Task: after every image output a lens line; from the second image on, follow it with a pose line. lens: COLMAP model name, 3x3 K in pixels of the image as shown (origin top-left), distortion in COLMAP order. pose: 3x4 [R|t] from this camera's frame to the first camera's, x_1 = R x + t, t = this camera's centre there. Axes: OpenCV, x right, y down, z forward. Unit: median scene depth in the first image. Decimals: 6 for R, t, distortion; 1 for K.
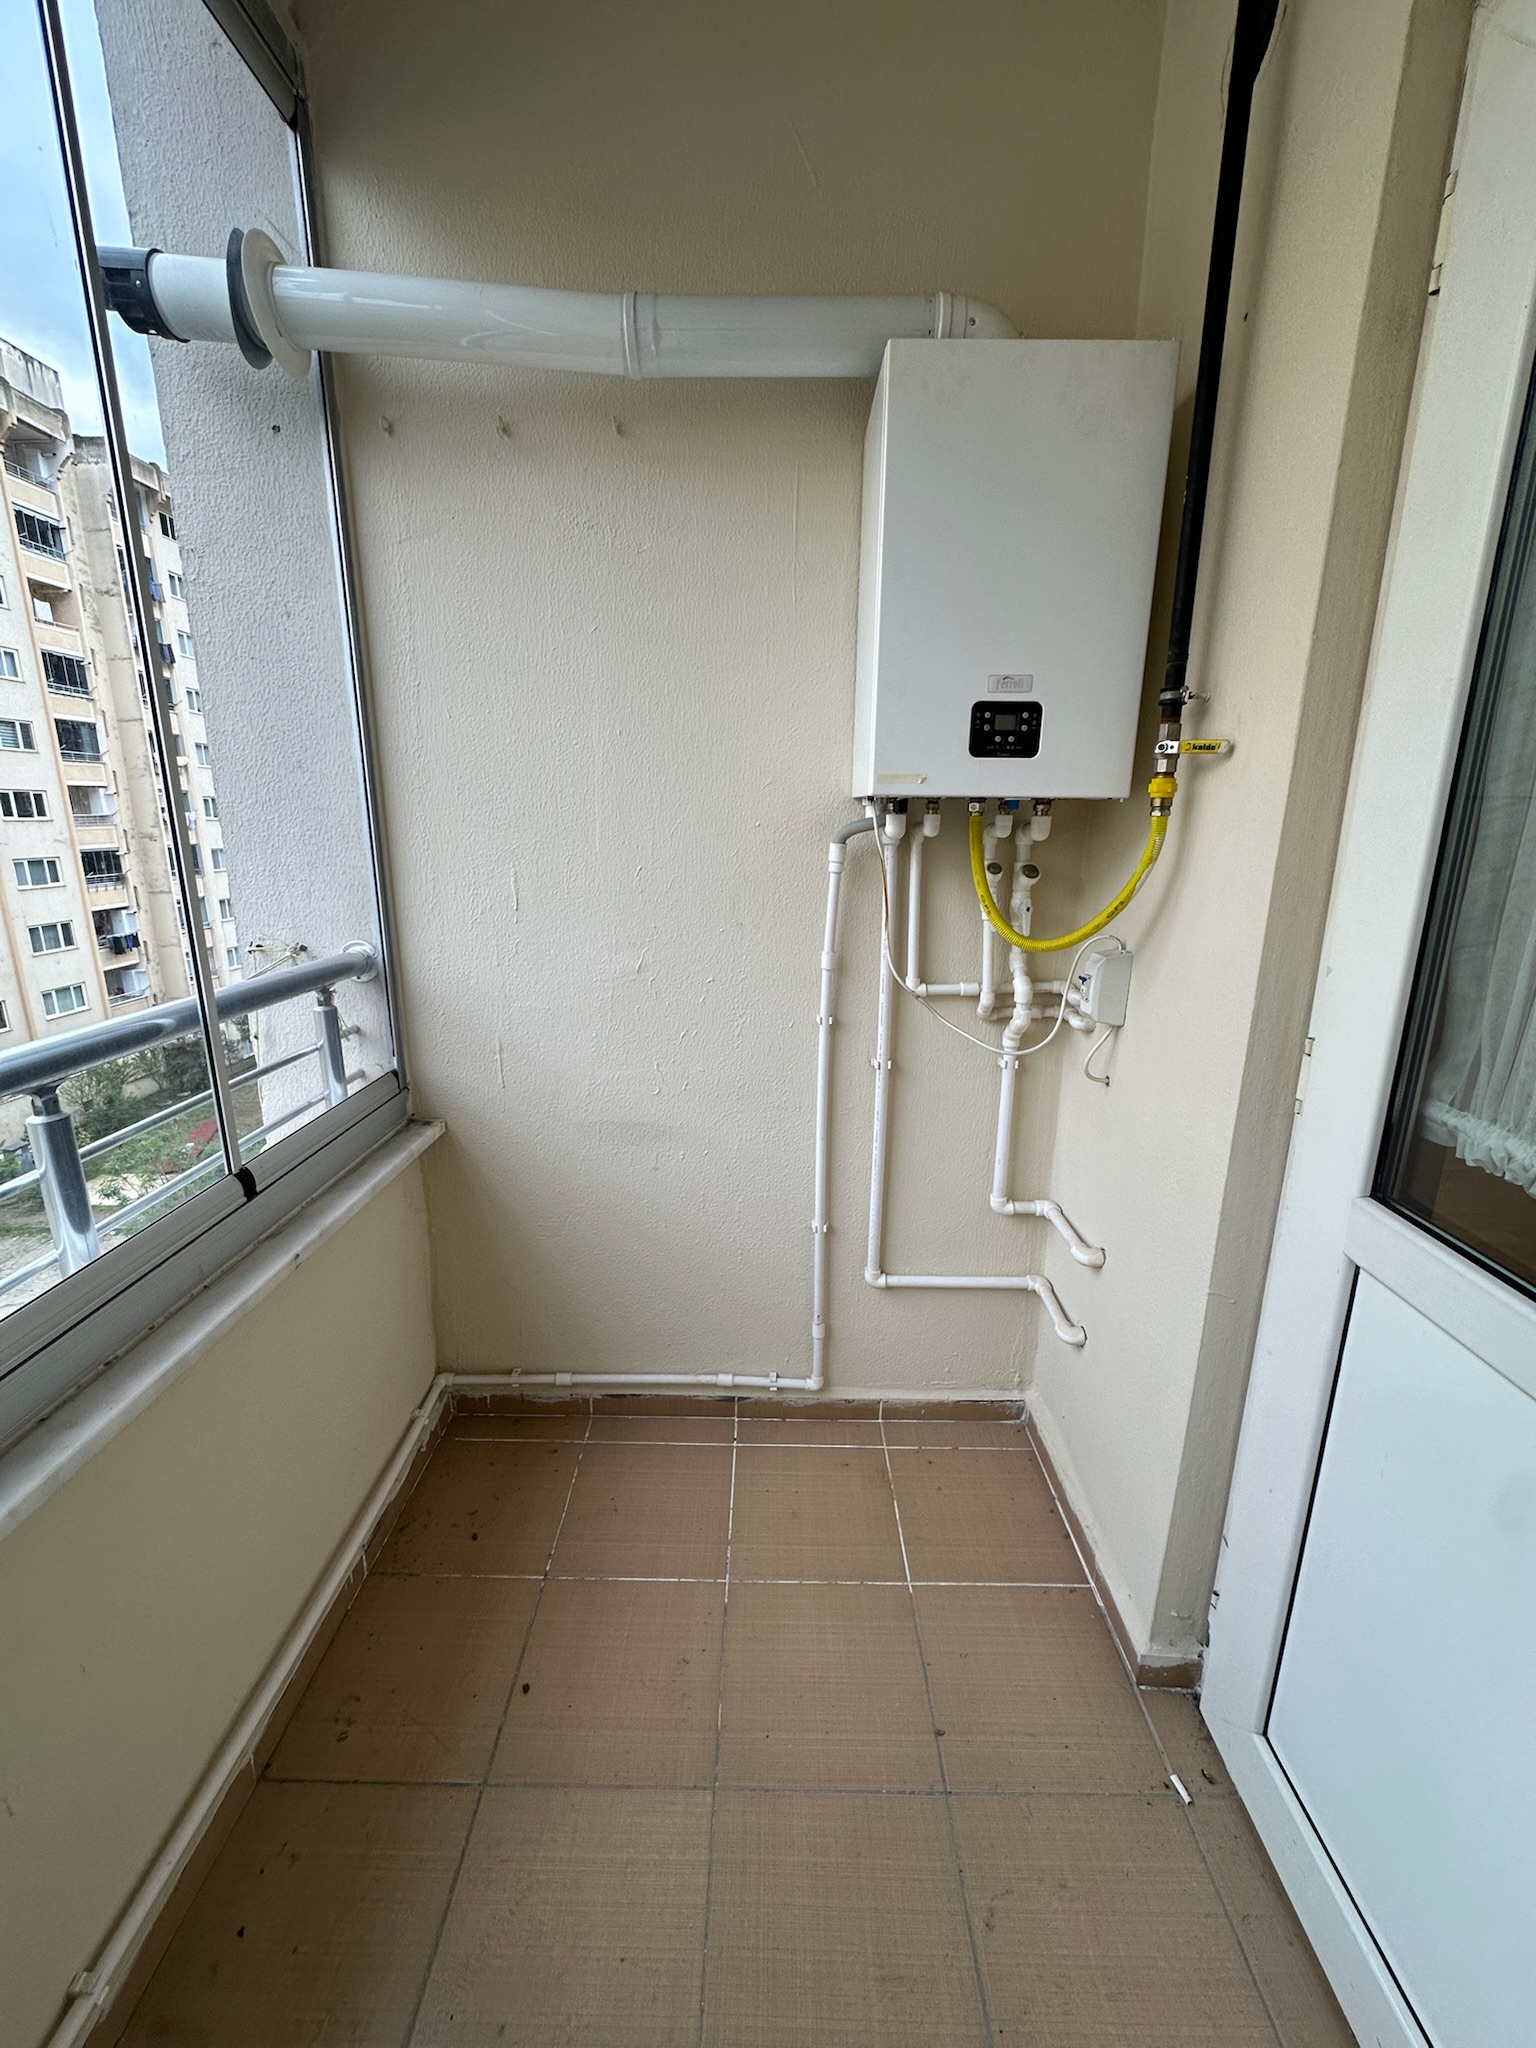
lens RADIAL K [[817.3, 0, 766.8], [0, 817.3, 1025.3], [0, 0, 1]] dist [-0.002561, 0.000976]
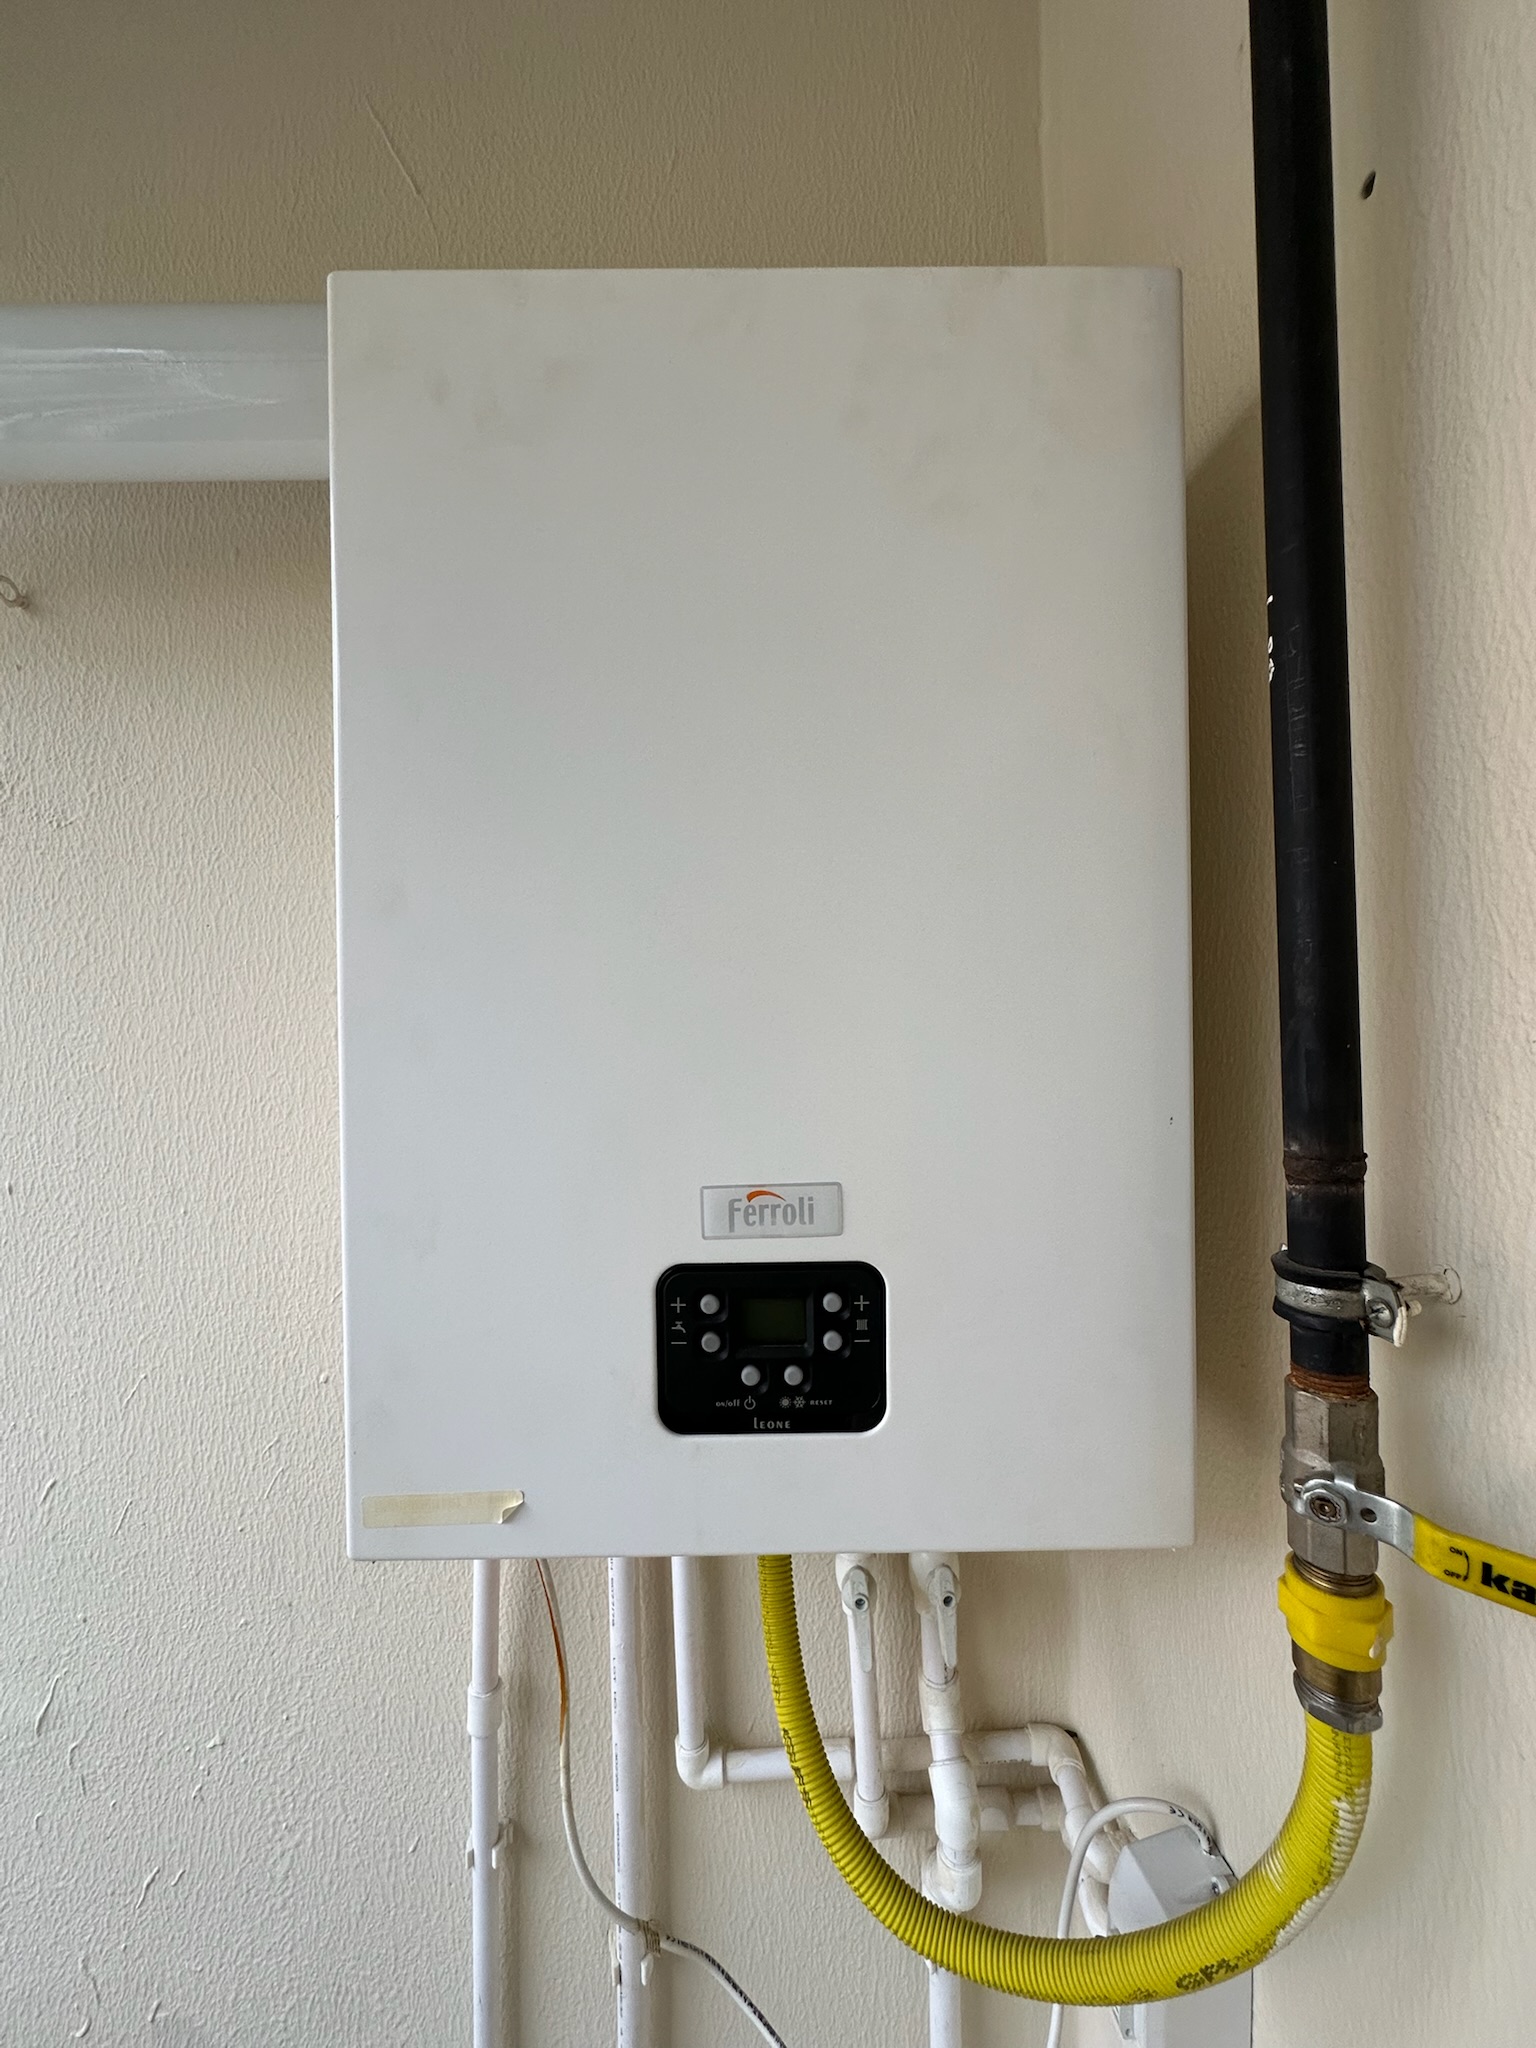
lens RADIAL K [[817.3, 0, 766.8], [0, 817.3, 1025.3], [0, 0, 1]] dist [-0.002561, 0.000976]
pose [[0.999580, -0.021137, 0.019827, 0.287351], [0.025494, 0.966675, -0.254733, -0.401755], [-0.013782, 0.255131, 0.966808, 0.672581]]
